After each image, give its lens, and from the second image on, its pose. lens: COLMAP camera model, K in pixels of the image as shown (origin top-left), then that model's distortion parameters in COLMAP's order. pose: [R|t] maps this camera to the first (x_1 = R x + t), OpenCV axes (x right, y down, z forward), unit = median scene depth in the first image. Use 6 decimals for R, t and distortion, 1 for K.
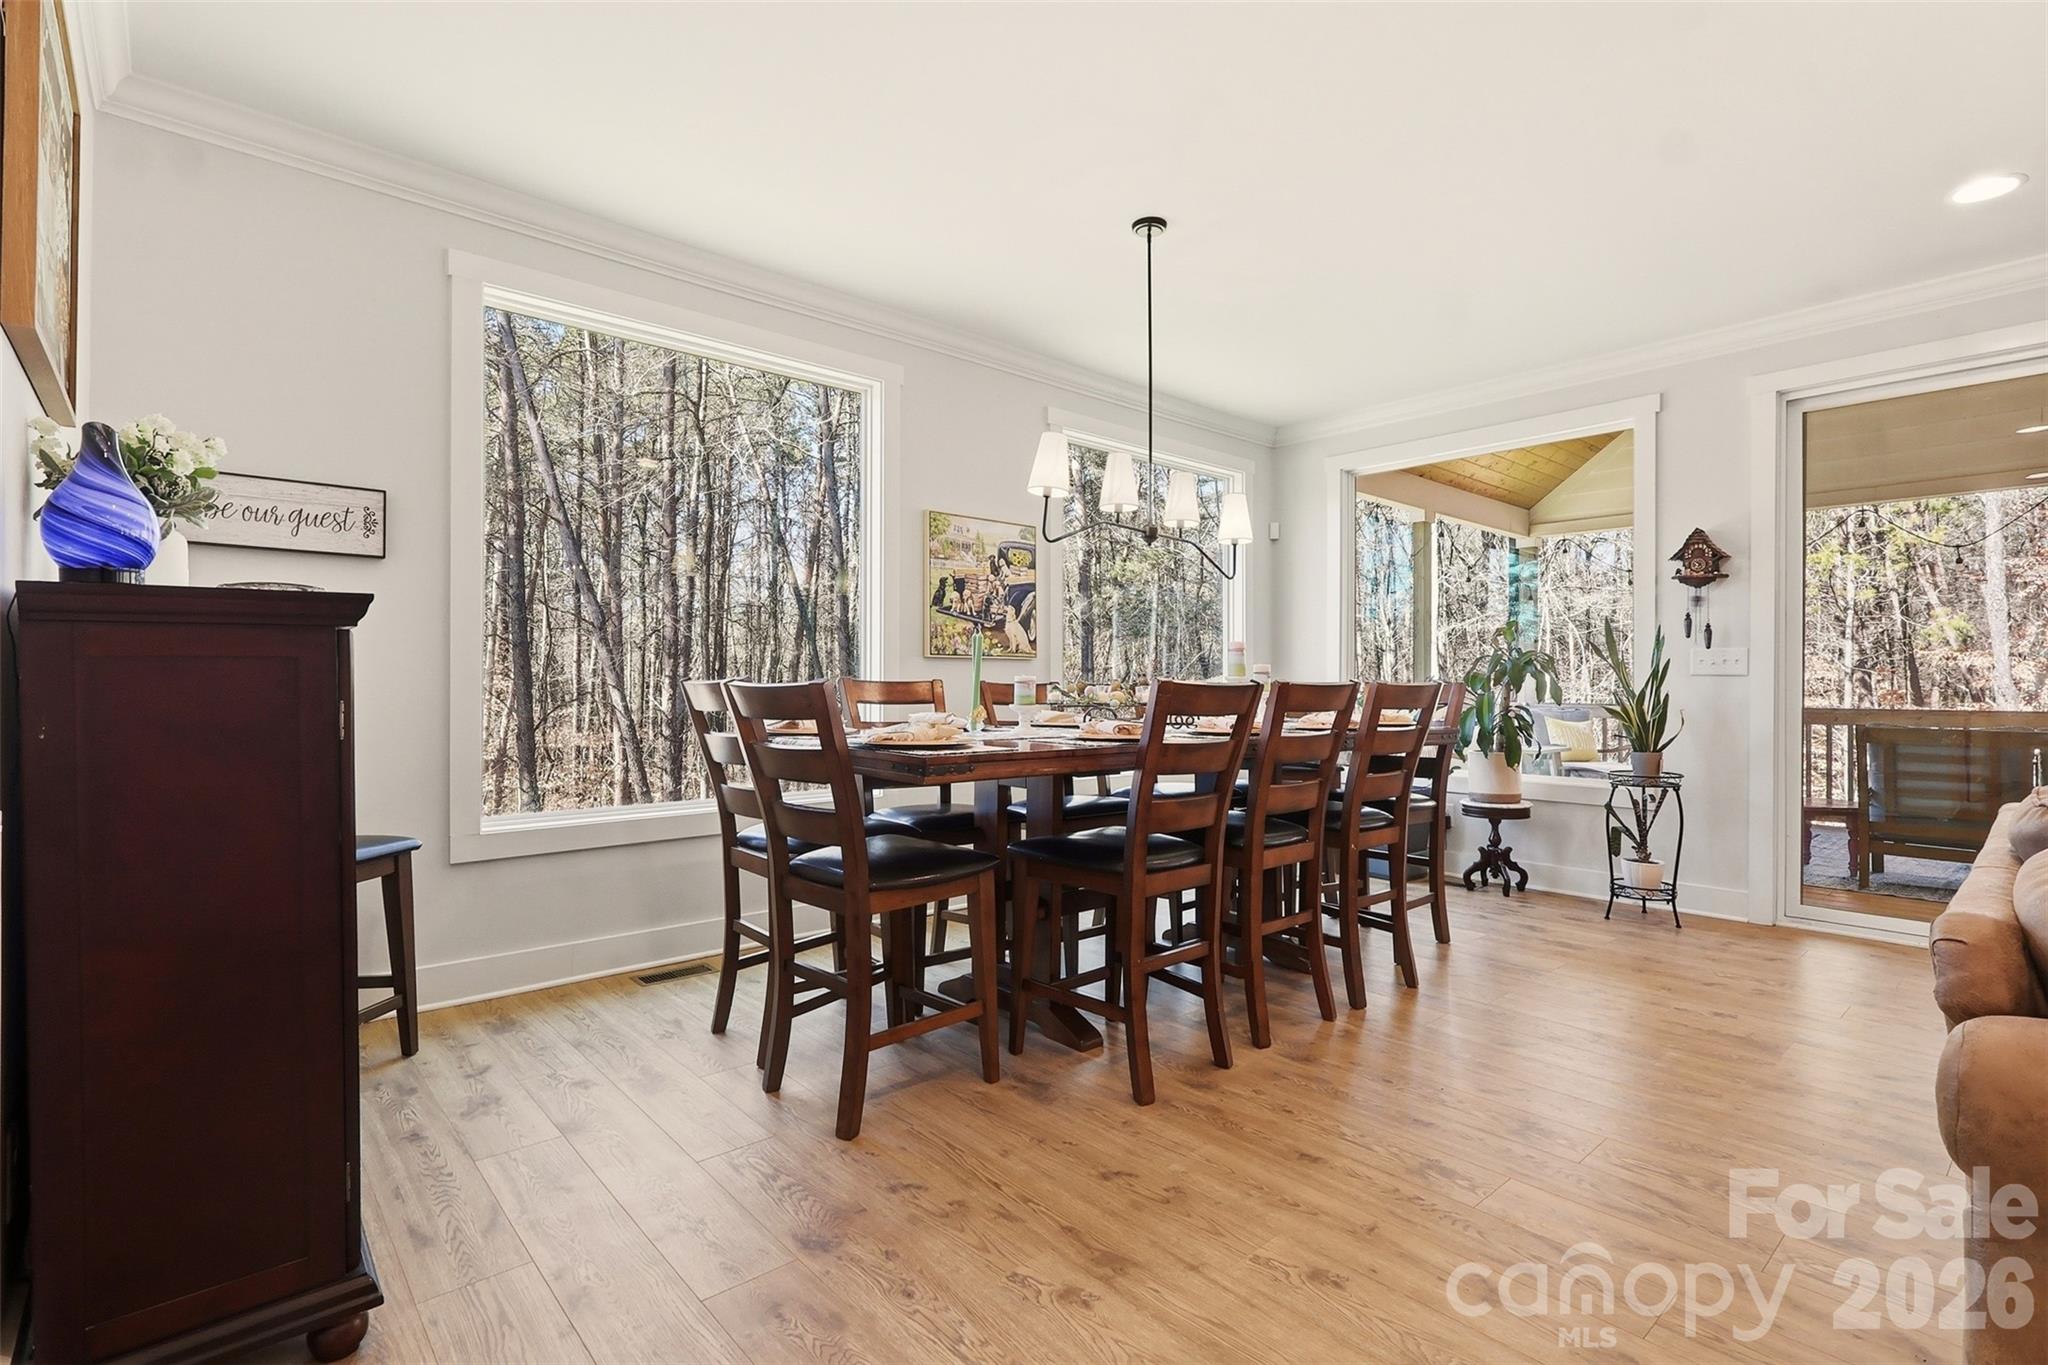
lens RADIAL K [[943.0, 0, 1020.1], [0, 943.0, 688.8], [0, 0, 1]] dist [-0.006796, -0.000125]
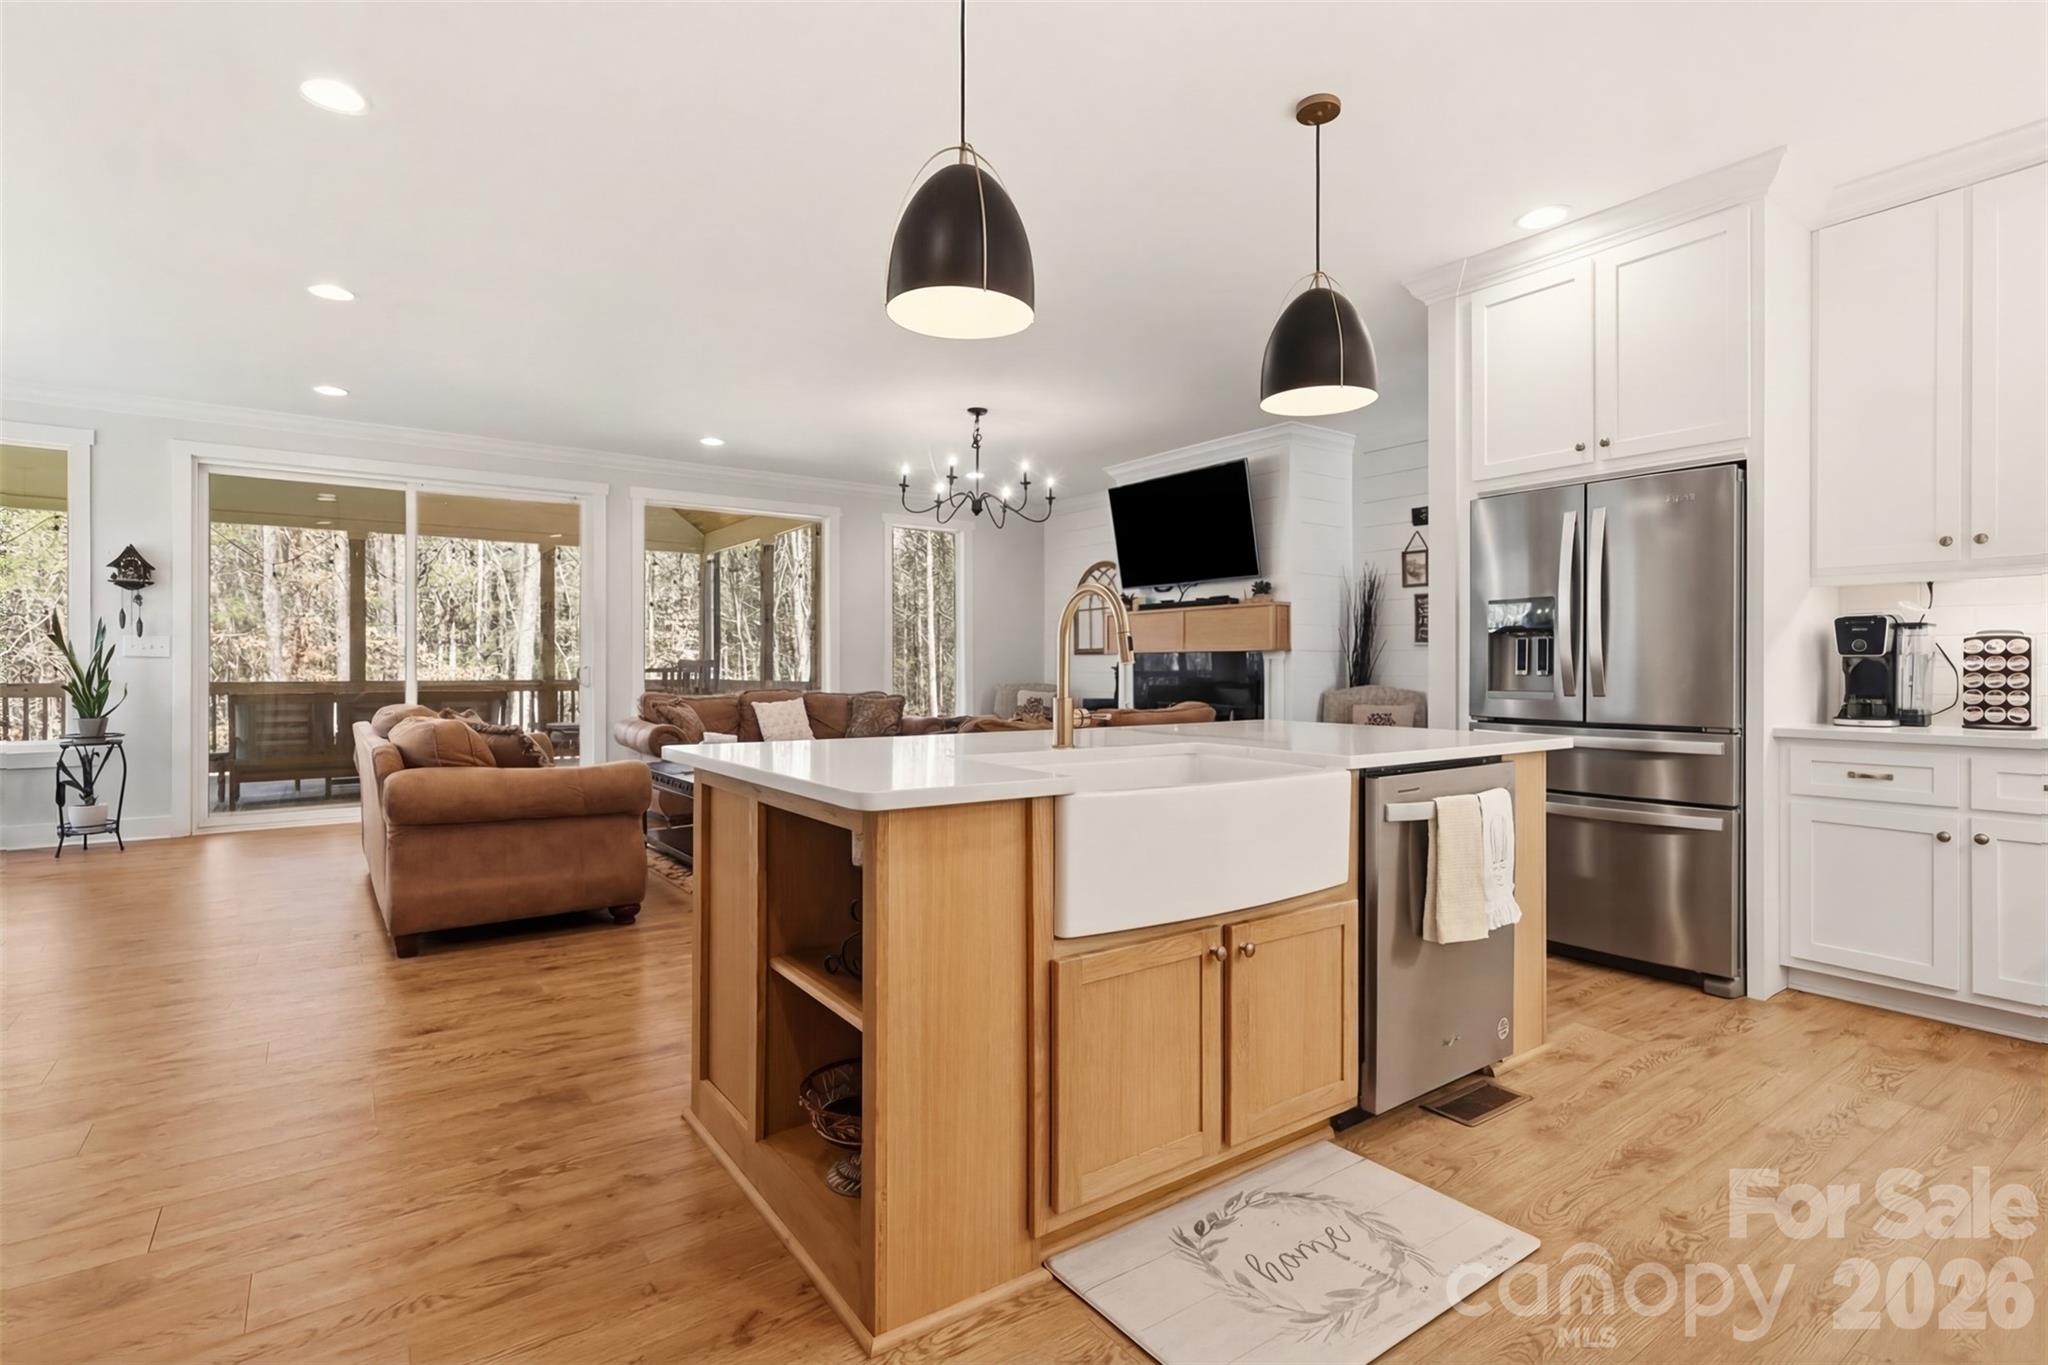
lens RADIAL K [[975.5, 0, 1008.8], [0, 975.5, 663.6], [0, 0, 1]] dist [0.001717, 0.000093]
pose [[0.098462, 0.000637, 0.995141, -0.508935], [-0.000928, 0.999999, -0.000548, -0.006071], [-0.995140, -0.000869, 0.098463, -0.347817]]
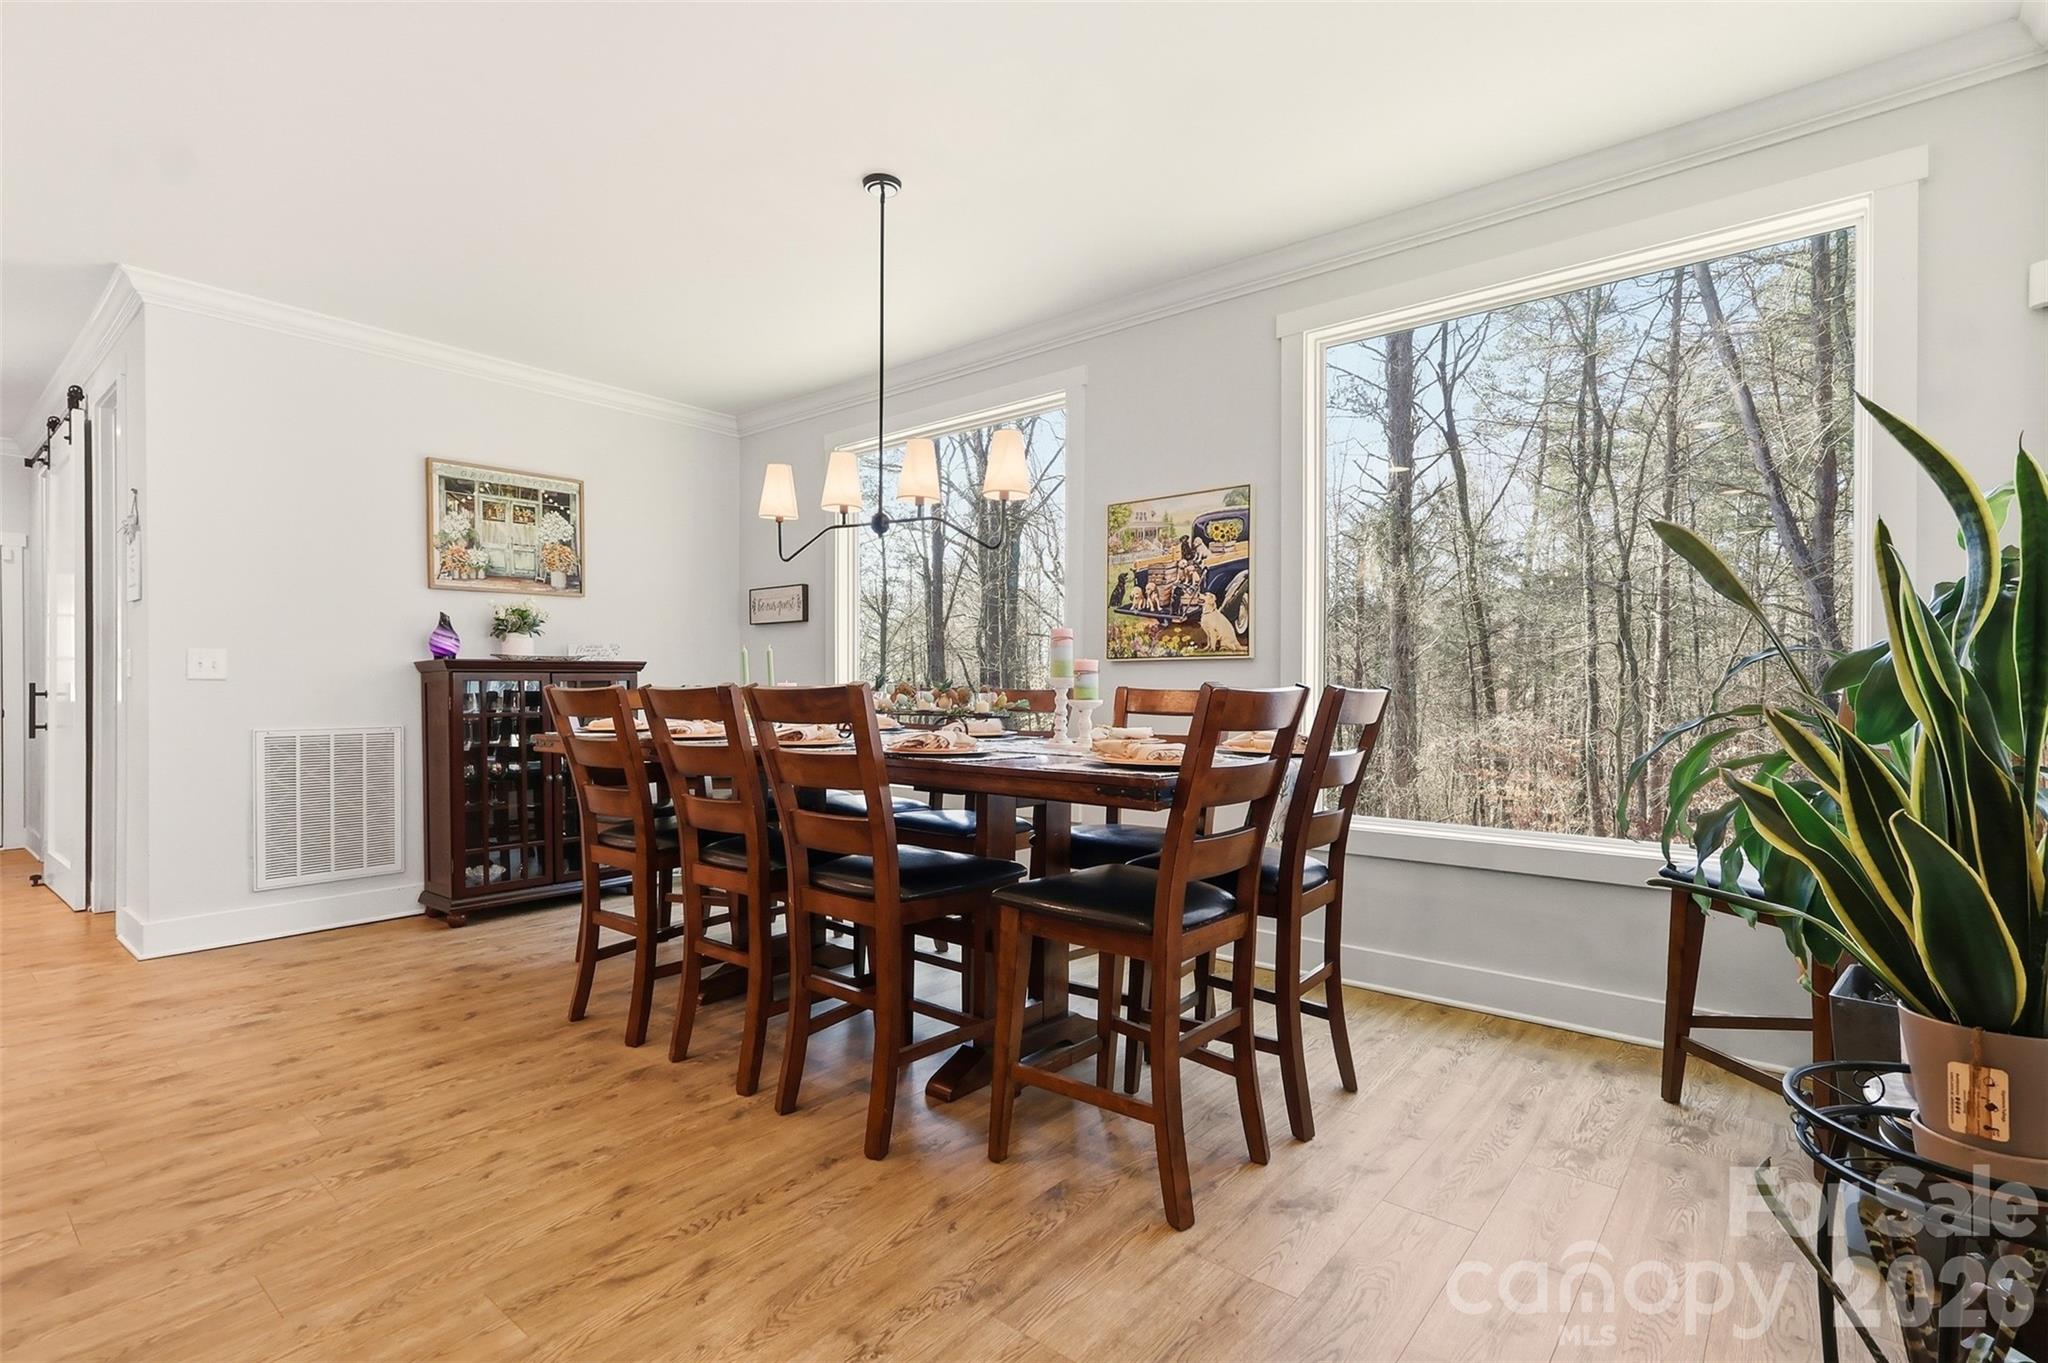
lens RADIAL K [[962.2, 0, 1013.8], [0, 962.2, 688.3], [0, 0, 1]] dist [0.003507, 0.000328]
pose [[0.164548, 0.000479, -0.986369, 0.842113], [-0.002356, 0.999997, 0.000093, -0.006825], [0.986366, 0.002309, 0.164548, 0.760844]]
